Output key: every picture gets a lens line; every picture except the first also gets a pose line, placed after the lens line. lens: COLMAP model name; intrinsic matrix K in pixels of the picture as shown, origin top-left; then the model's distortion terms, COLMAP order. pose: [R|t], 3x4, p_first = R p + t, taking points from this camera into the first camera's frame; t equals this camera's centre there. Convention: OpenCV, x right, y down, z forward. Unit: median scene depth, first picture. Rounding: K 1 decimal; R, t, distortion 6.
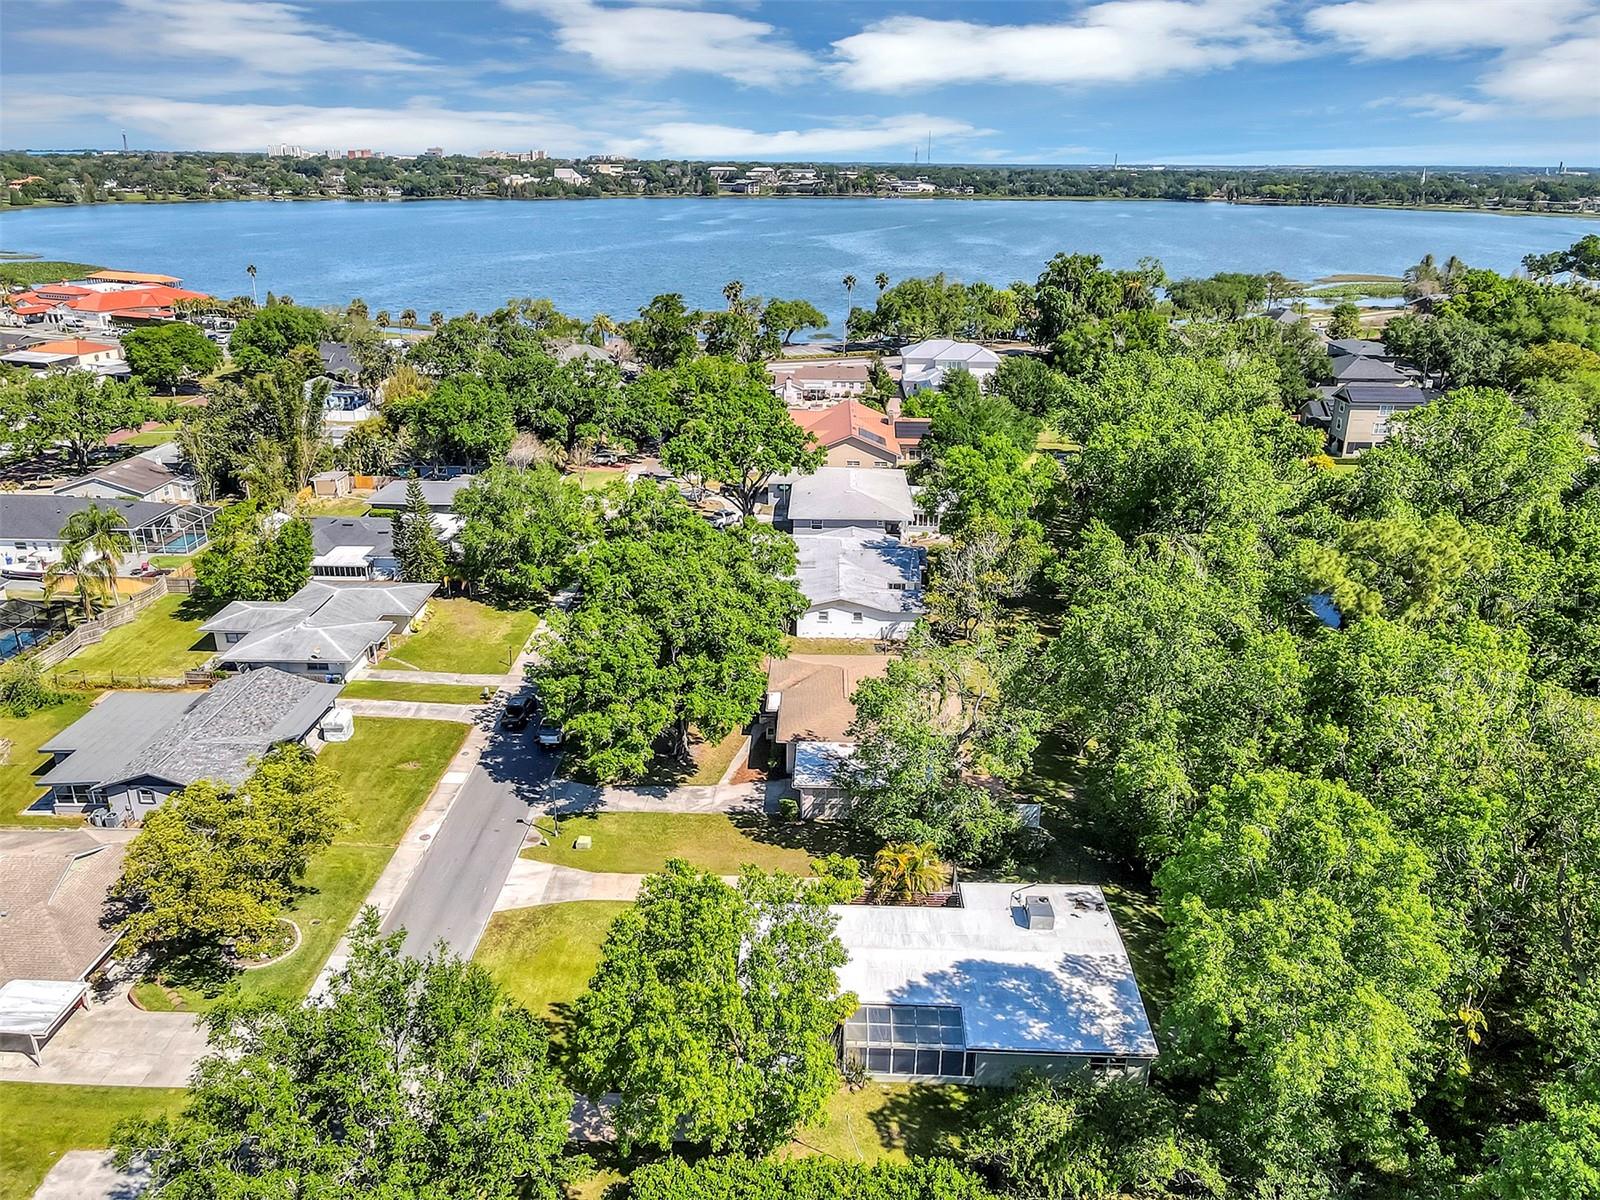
lens RADIAL K [[1176.0, 0, 793.2], [0, 1176.0, 598.3], [0, 0, 1]] dist [-0.016299, 0.063049]
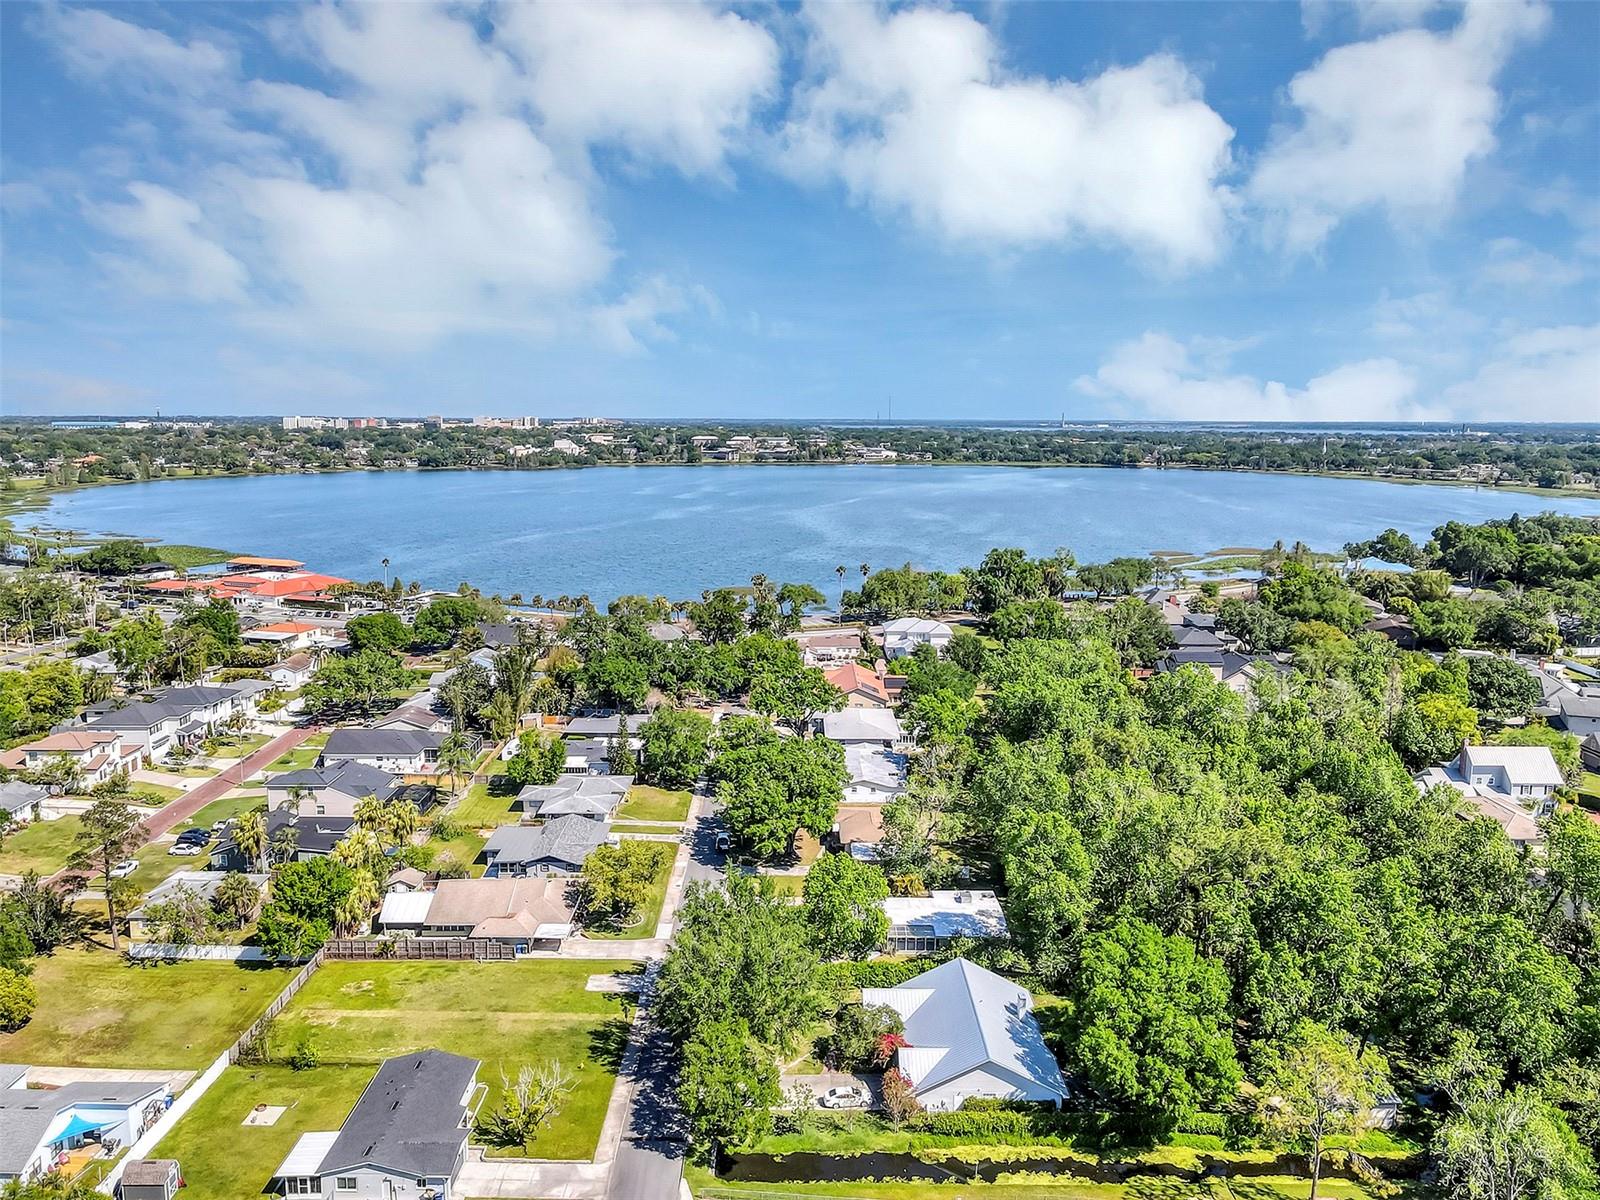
lens RADIAL K [[1176.0, 0, 793.2], [0, 1176.0, 598.3], [0, 0, 1]] dist [-0.016299, 0.063049]
pose [[0.999620, -0.007284, 0.026580, -0.077013], [0.012494, 0.979413, -0.201481, 0.060598], [-0.024565, 0.201737, 0.979132, -0.561984]]
